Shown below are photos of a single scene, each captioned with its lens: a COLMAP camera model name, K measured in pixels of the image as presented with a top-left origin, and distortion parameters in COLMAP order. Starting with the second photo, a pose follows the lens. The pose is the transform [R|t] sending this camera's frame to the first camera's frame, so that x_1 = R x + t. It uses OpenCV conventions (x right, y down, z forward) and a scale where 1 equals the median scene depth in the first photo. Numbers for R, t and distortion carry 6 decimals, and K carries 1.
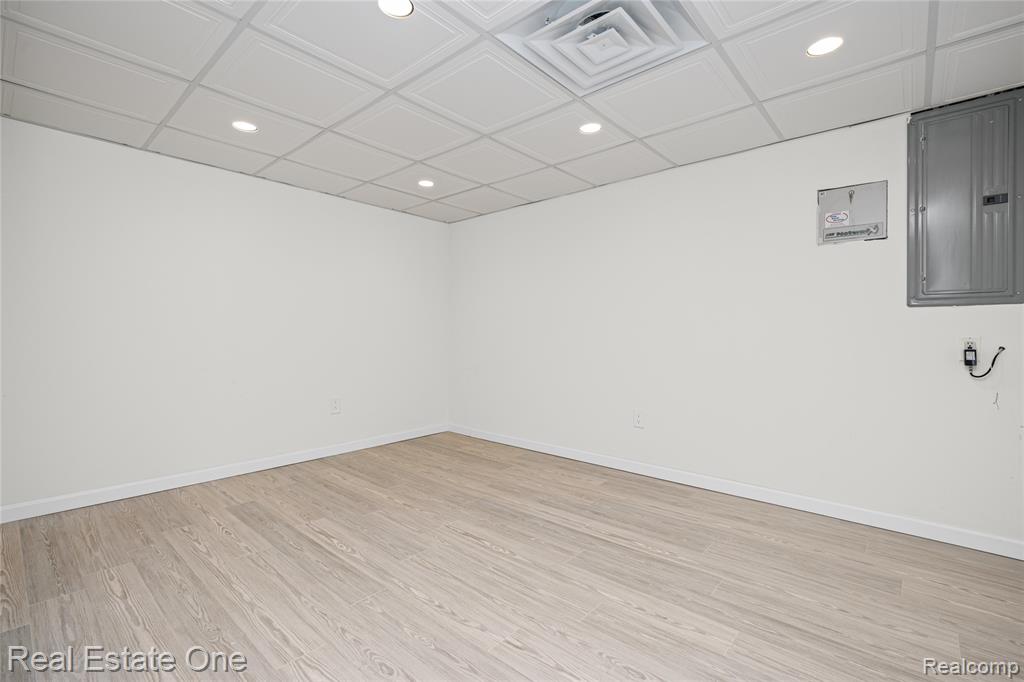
lens RADIAL K [[468.0, 0, 510.6], [0, 468.0, 330.3], [0, 0, 1]] dist [0.001182, 0.000219]
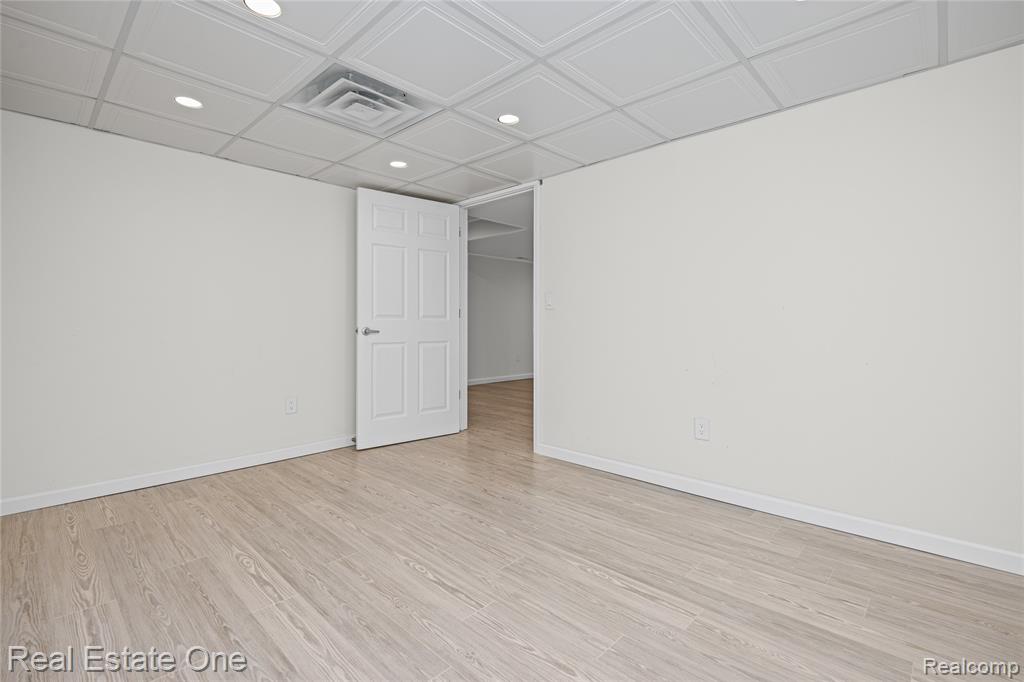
lens RADIAL K [[468.0, 0, 510.6], [0, 468.0, 330.3], [0, 0, 1]] dist [0.001182, 0.000219]
pose [[-0.999297, -0.005546, 0.037073, -0.223262], [-0.005461, 0.999982, 0.002402, 0.017712], [-0.037086, 0.002198, -0.999310, 1.847731]]
